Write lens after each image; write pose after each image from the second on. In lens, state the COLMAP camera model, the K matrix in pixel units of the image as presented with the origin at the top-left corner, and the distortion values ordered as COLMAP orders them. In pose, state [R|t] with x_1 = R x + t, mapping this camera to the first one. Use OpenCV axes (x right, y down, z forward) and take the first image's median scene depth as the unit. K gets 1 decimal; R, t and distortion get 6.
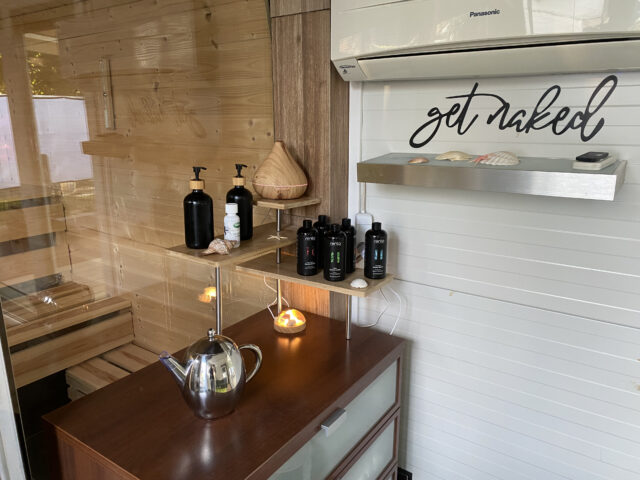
lens RADIAL K [[488.4, 0, 317.0], [0, 488.4, 242.2], [0, 0, 1]] dist [0.011735, -0.019517]
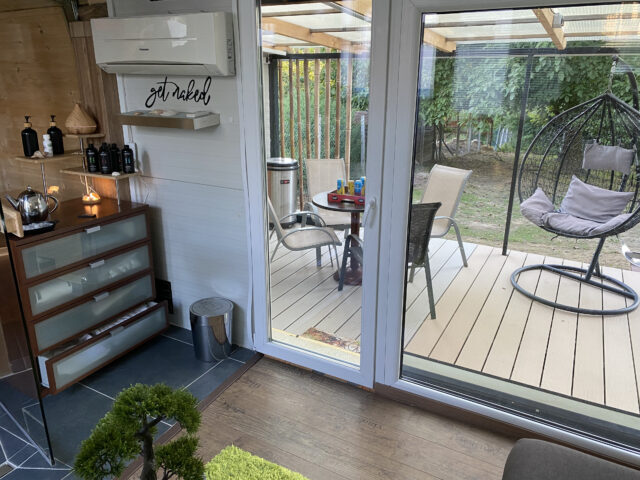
lens RADIAL K [[488.4, 0, 322.6], [0, 488.4, 238.8], [0, 0, 1]] dist [0.011735, -0.019517]
pose [[0.992403, -0.025073, 0.120444, 0.696301], [0.016350, 0.997207, 0.072877, 0.221019], [-0.121935, -0.070354, 0.990042, -1.175299]]
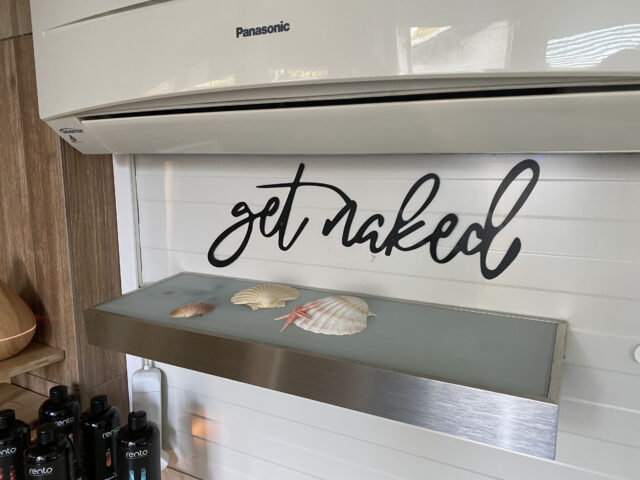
lens RADIAL K [[488.4, 0, 317.7], [0, 488.4, 238.2], [0, 0, 1]] dist [0.011735, -0.019517]
pose [[0.991326, -0.012779, 0.130801, 0.259752], [0.026494, 0.994259, -0.103664, -0.174746], [-0.128726, 0.106230, 0.985974, 0.437537]]
